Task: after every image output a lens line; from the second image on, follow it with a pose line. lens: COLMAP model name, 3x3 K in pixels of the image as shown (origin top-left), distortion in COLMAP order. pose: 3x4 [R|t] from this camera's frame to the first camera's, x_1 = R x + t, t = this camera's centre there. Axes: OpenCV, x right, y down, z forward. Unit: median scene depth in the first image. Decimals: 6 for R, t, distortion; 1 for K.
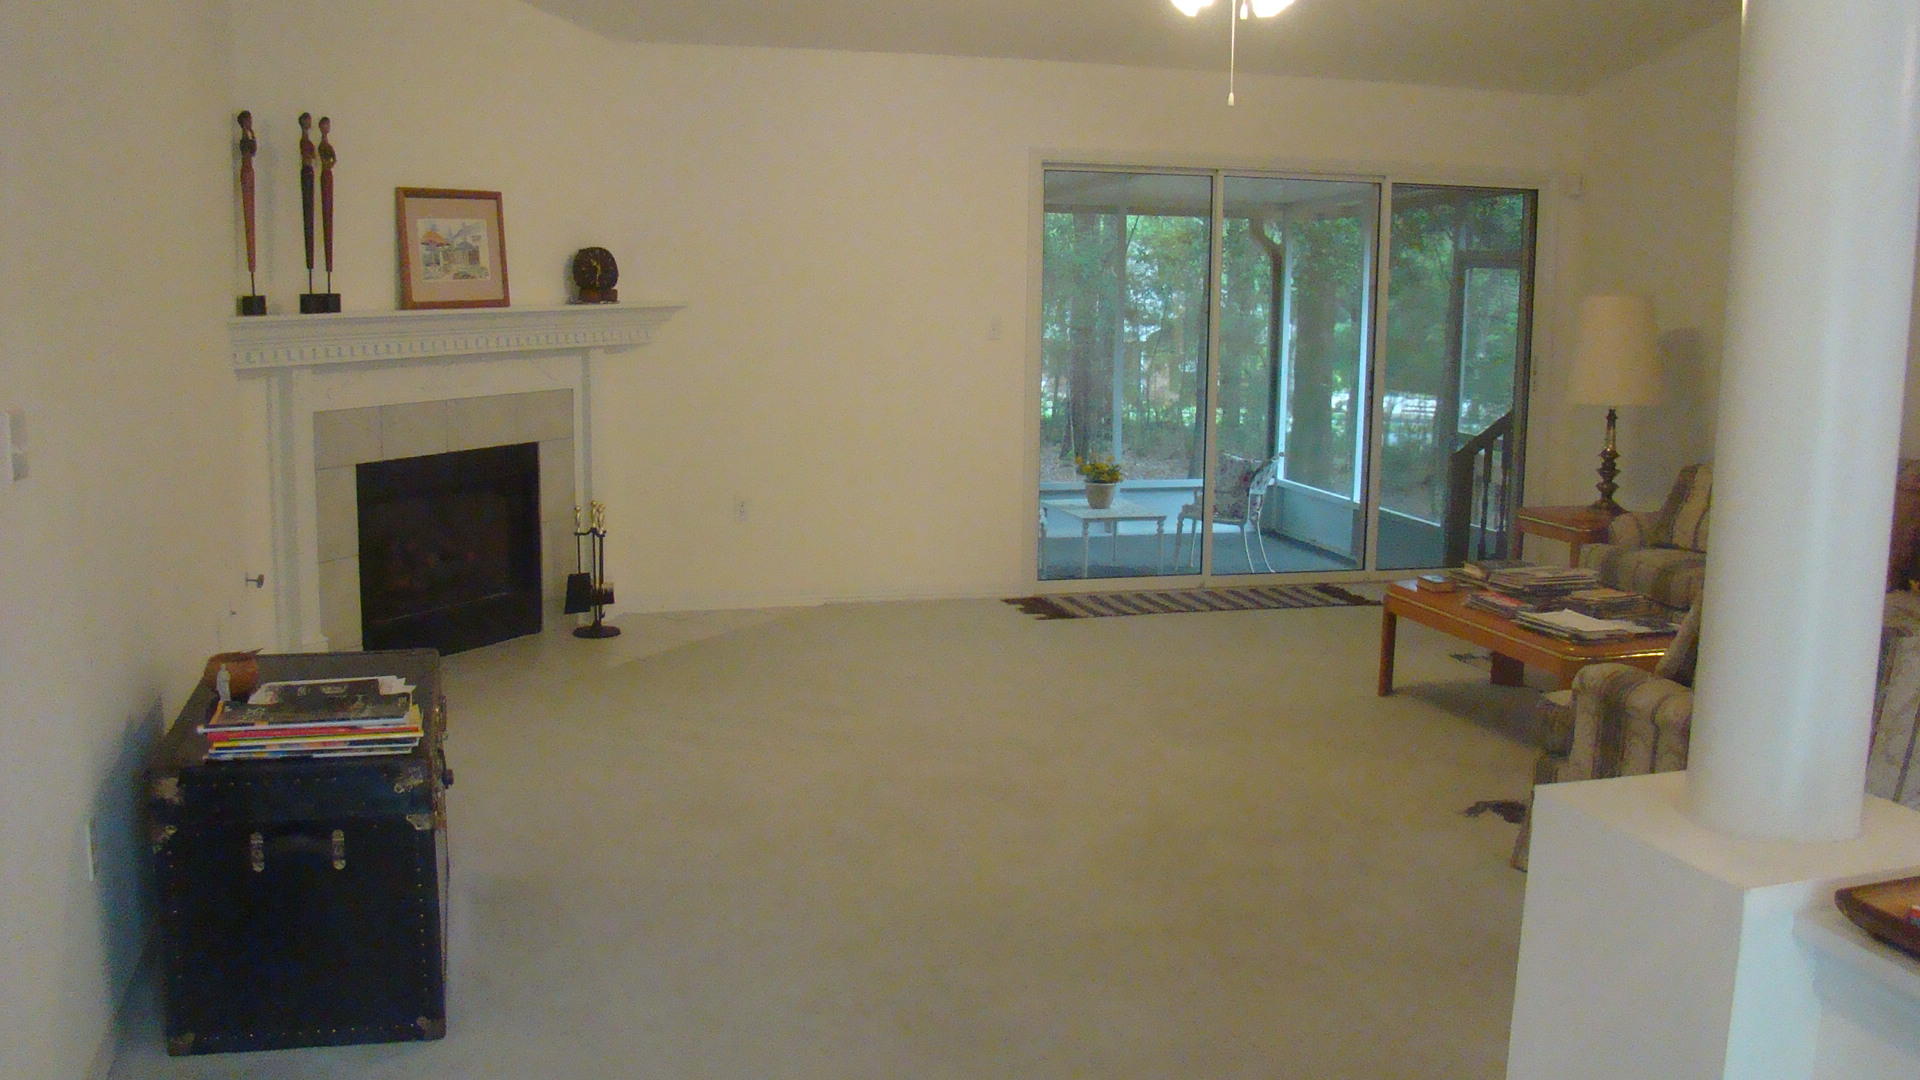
lens RADIAL K [[1790.8, 0, 941.0], [0, 1790.8, 545.4], [0, 0, 1]] dist [-0.131491, 0.000000]
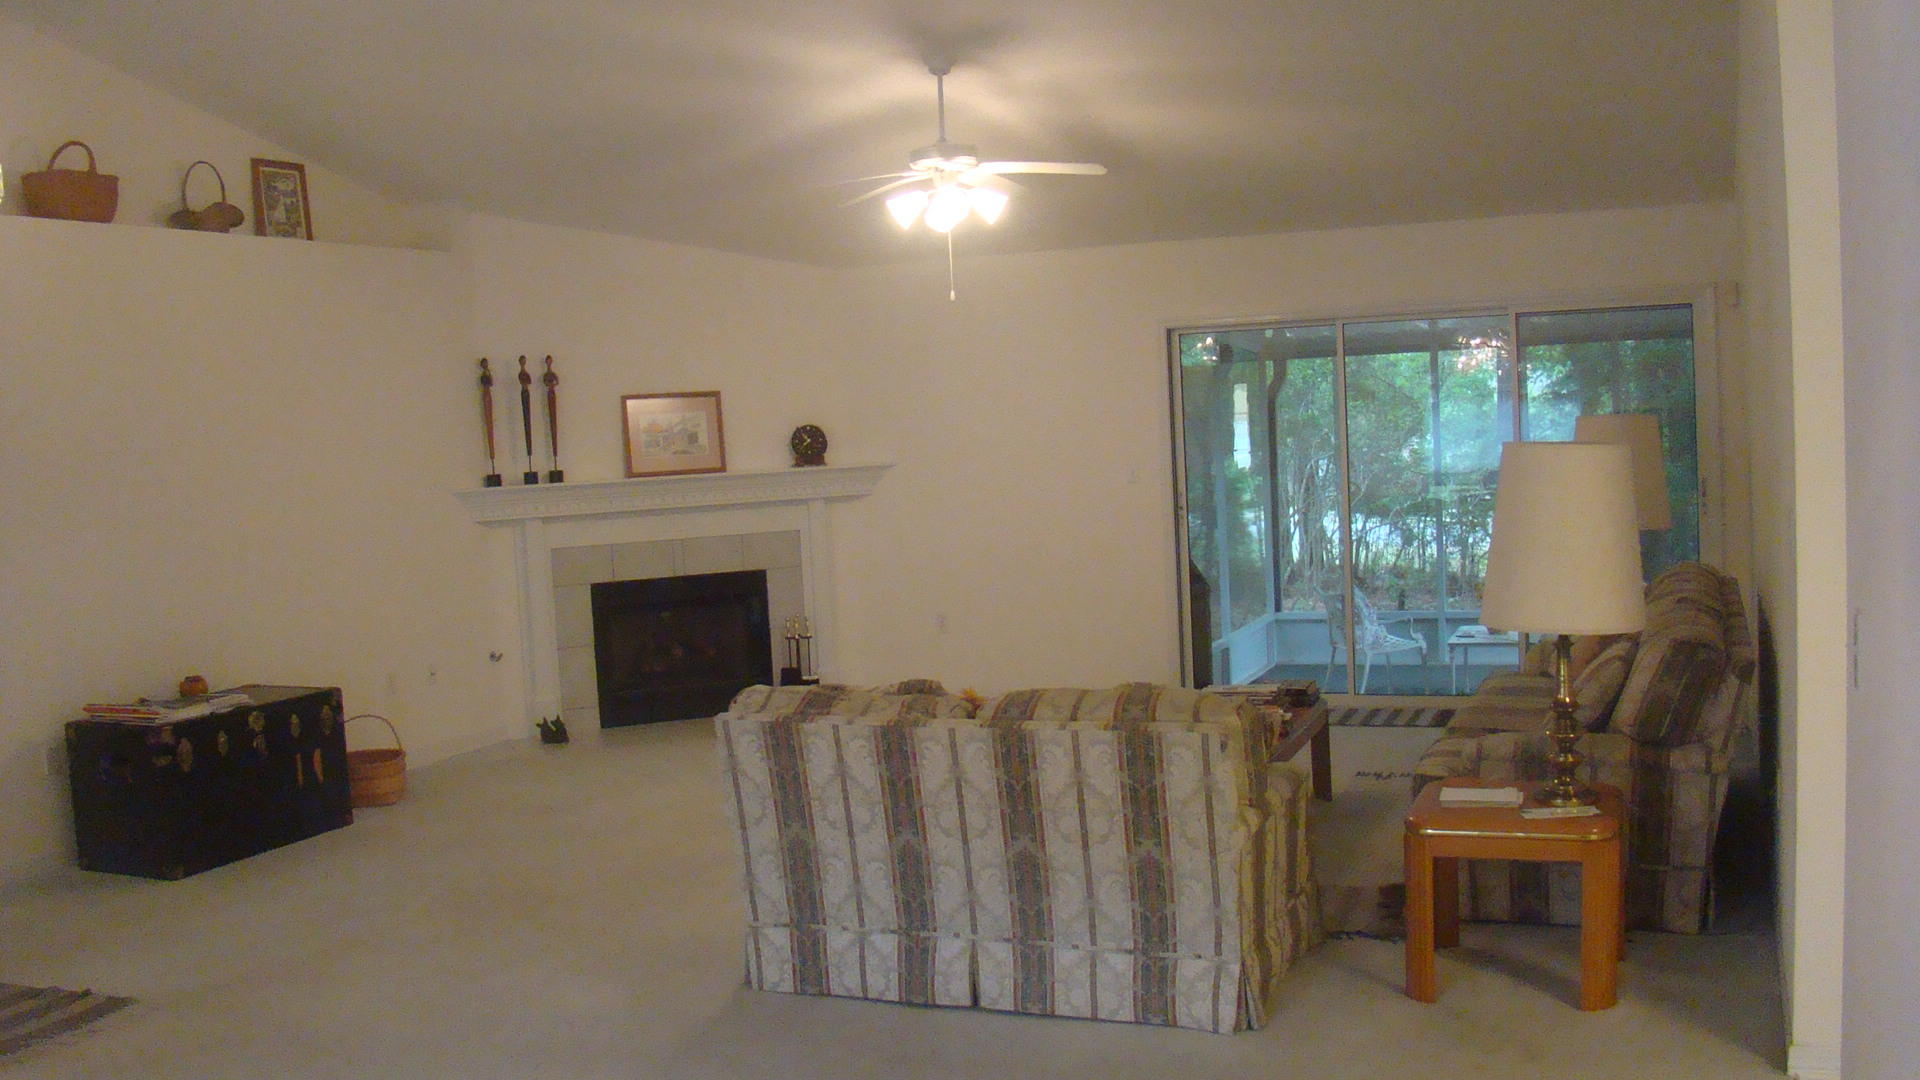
lens RADIAL K [[1790.8, 0, 960.6], [0, 1790.8, 544.8], [0, 0, 1]] dist [-0.131491, 0.000000]
pose [[0.782085, -0.008908, -0.623108, 0.827553], [-0.037687, 0.997392, -0.061562, 0.001926], [0.622031, 0.071630, 0.779709, 0.023441]]
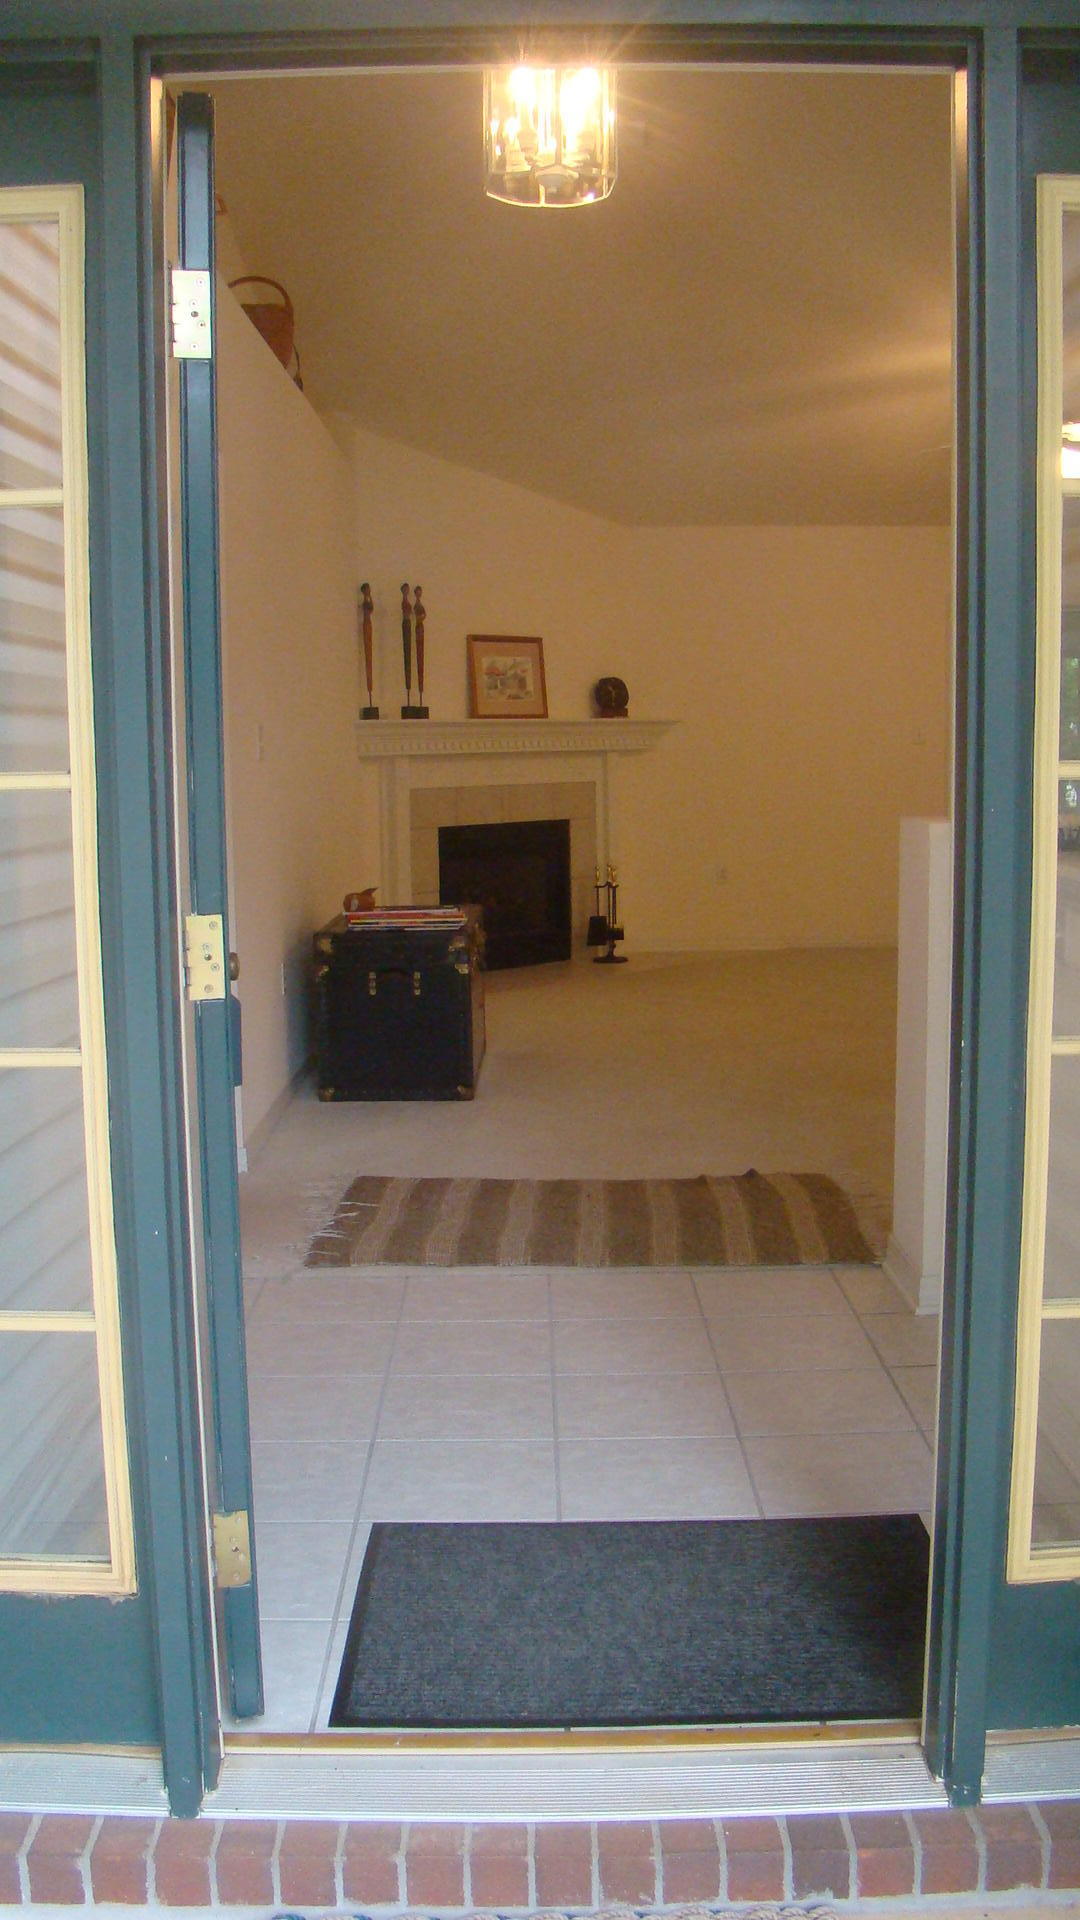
lens RADIAL K [[1790.8, 0, 545.3], [0, 1790.8, 946.4], [0, 0, 1]] dist [-0.131491, 0.000000]
pose [[0.964360, 0.002227, -0.264584, 0.133927], [-0.013505, 0.999075, -0.040814, 0.106887], [0.264249, 0.042933, 0.963499, -0.365126]]
